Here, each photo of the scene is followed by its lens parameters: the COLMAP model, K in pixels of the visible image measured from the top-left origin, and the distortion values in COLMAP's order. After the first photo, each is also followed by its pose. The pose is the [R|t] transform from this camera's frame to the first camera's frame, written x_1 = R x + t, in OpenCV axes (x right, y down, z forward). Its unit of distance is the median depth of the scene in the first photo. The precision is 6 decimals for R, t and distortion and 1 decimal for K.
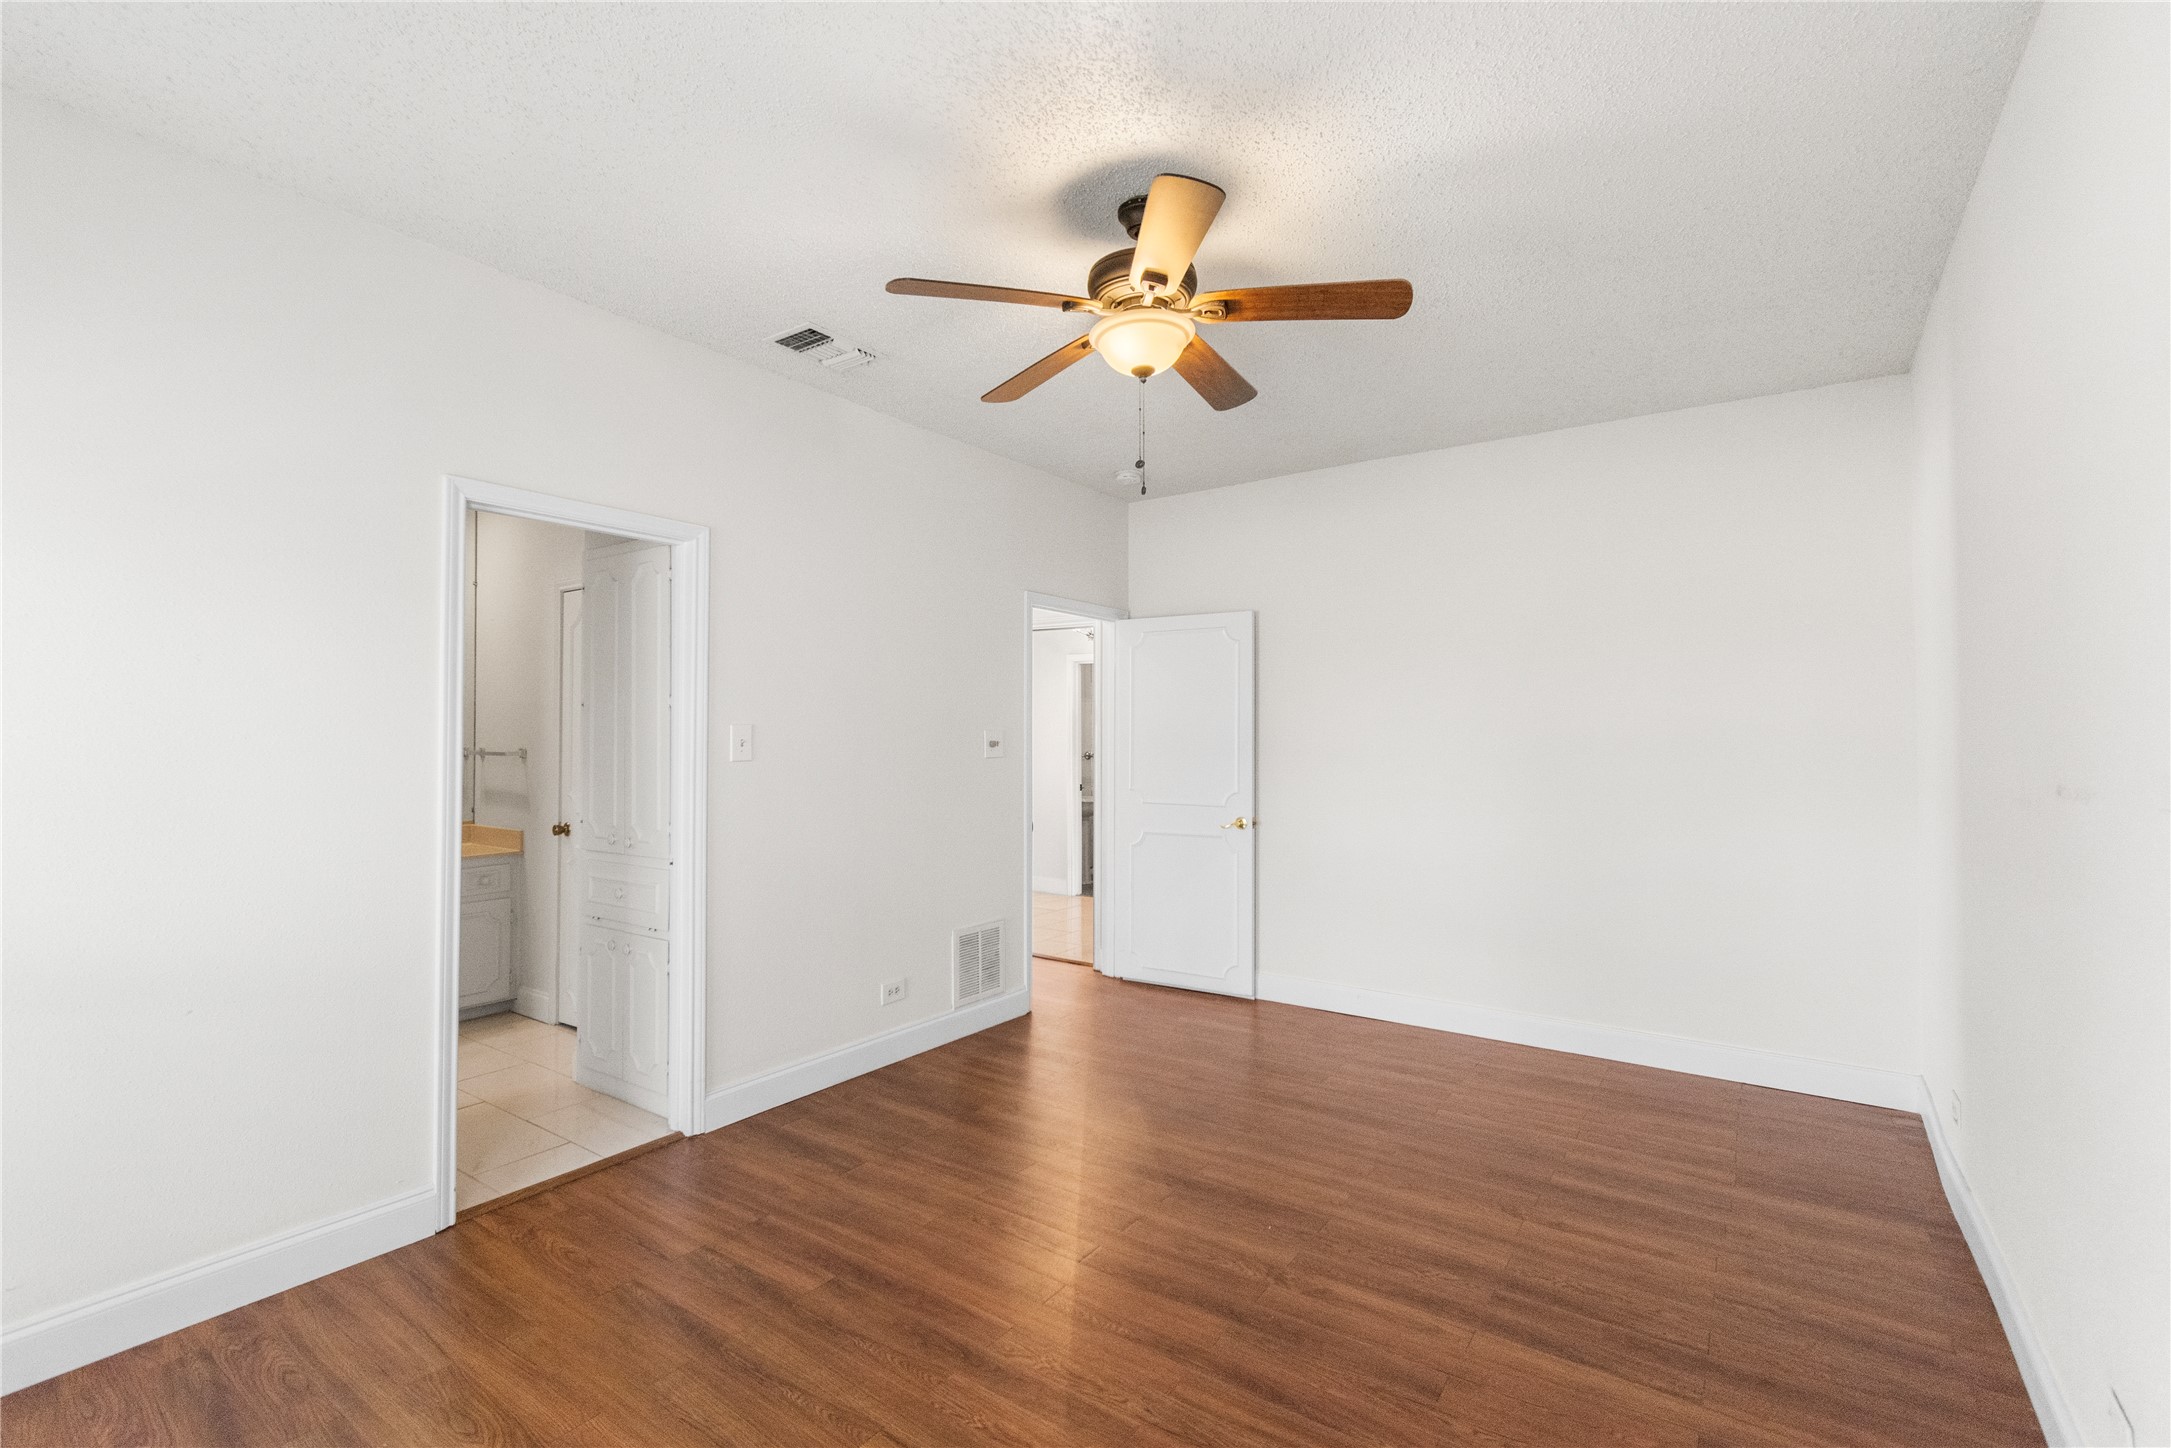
lens RADIAL K [[964.0, 0, 1087.7], [0, 964.0, 731.3], [0, 0, 1]] dist [0.003441, 0.000117]
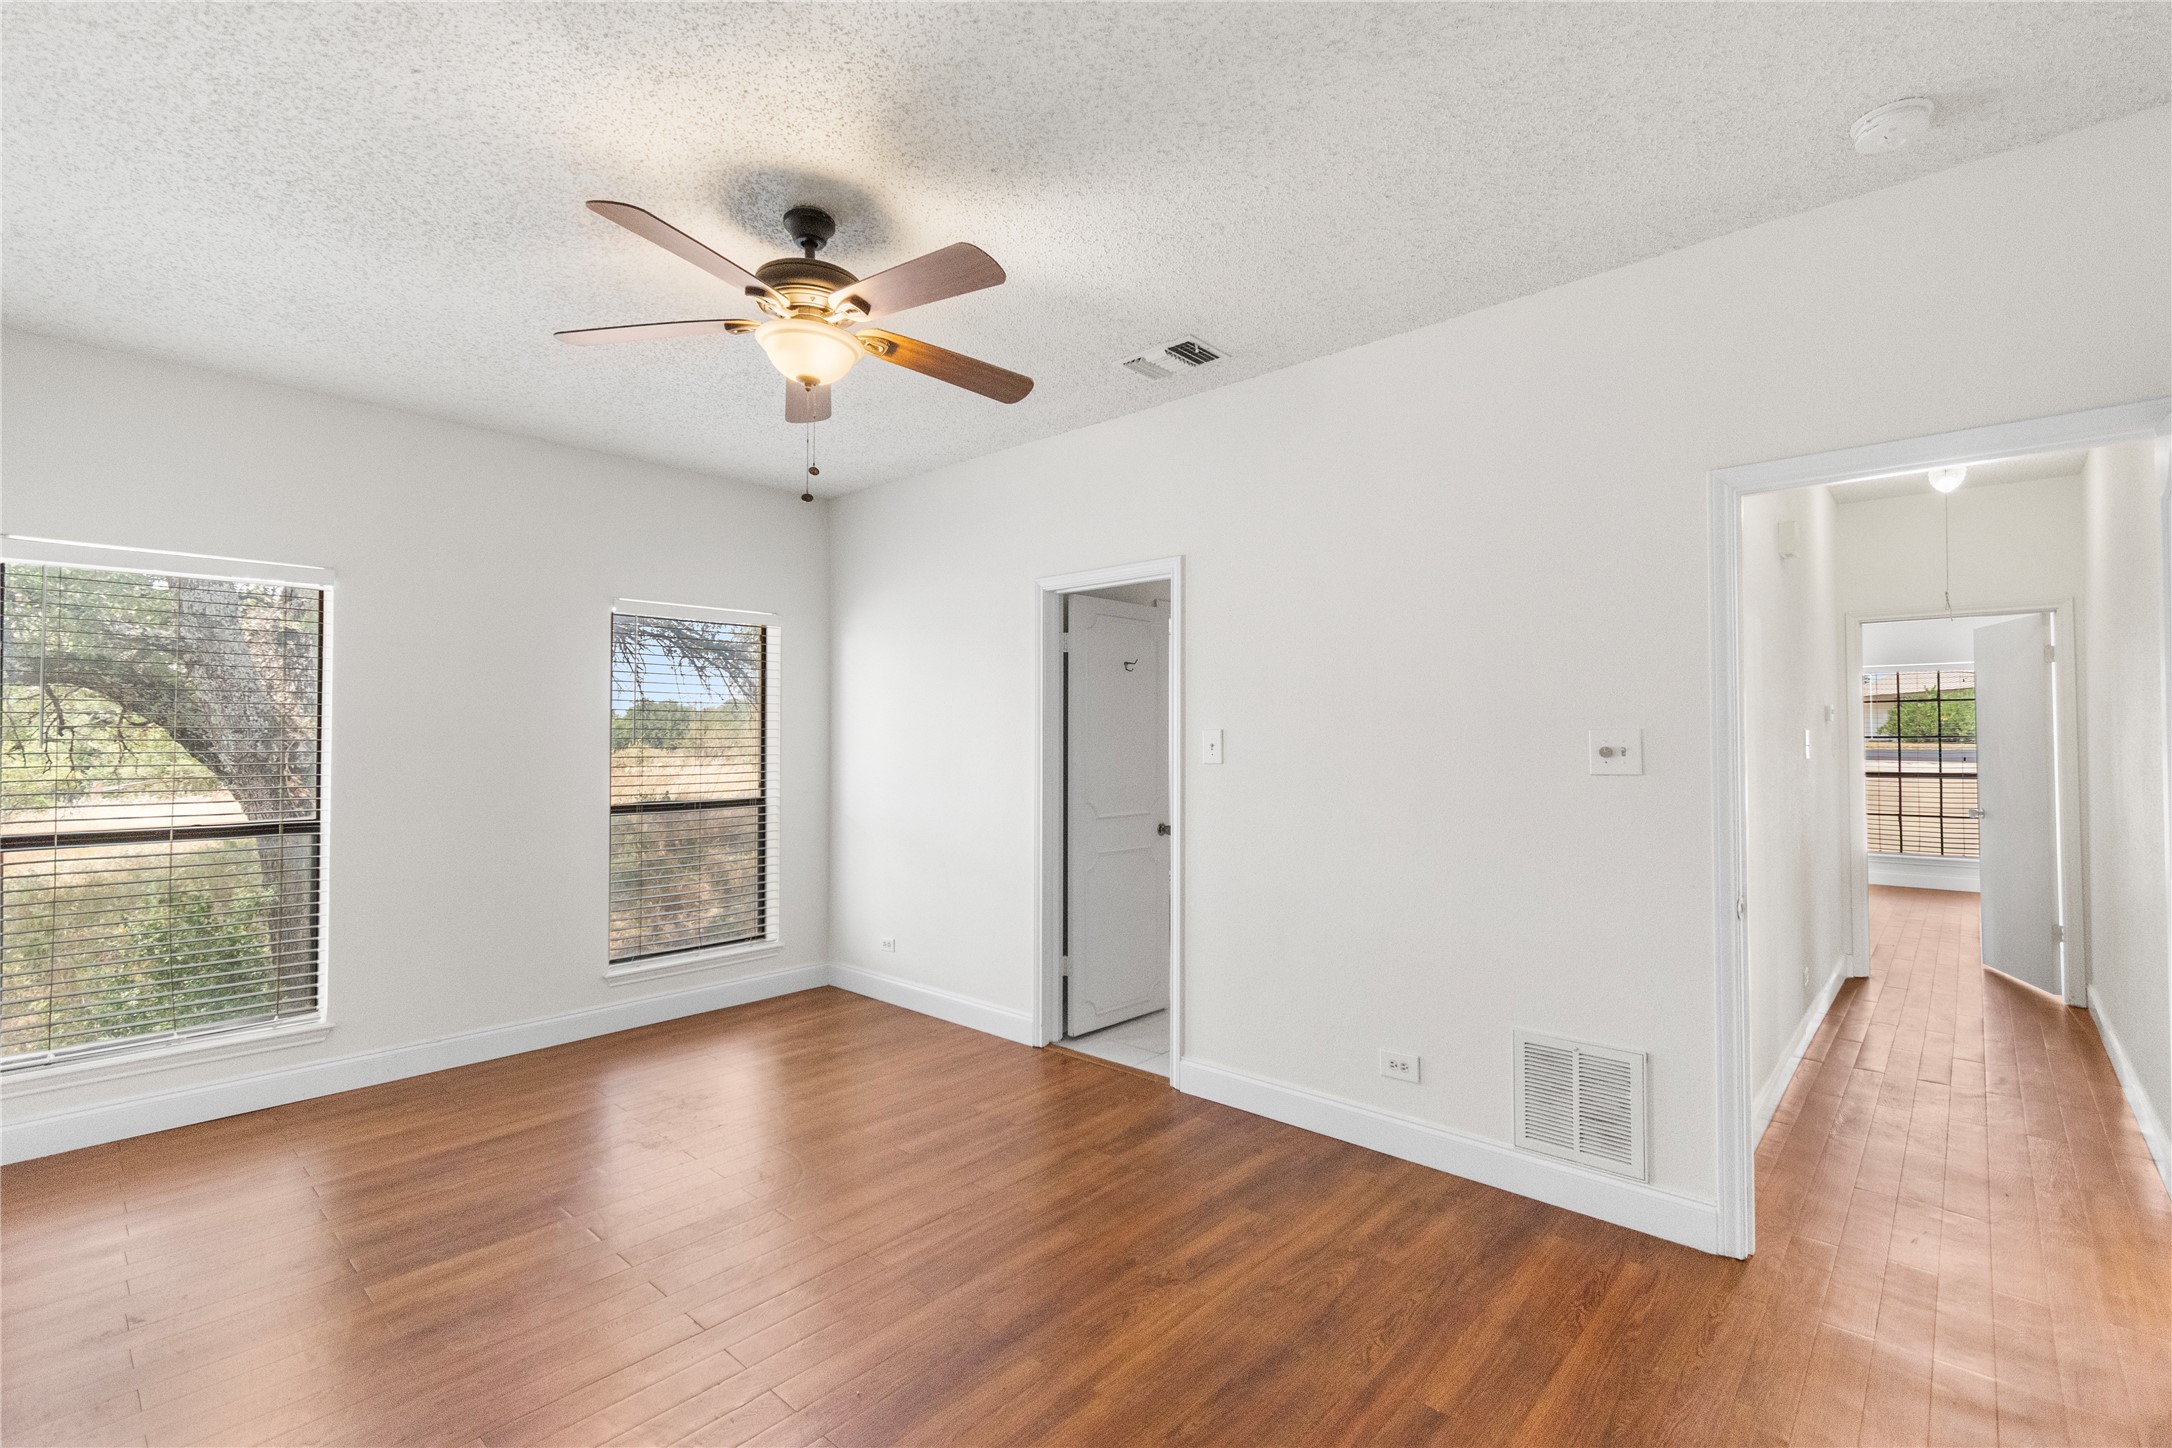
lens RADIAL K [[964.5, 0, 1074.6], [0, 964.5, 732.6], [0, 0, 1]] dist [0.003441, 0.000117]
pose [[-0.136906, -0.014279, -0.990481, 0.648335], [0.006078, 0.999865, -0.015254, 0.009866], [0.990565, -0.008108, -0.136800, 0.898023]]
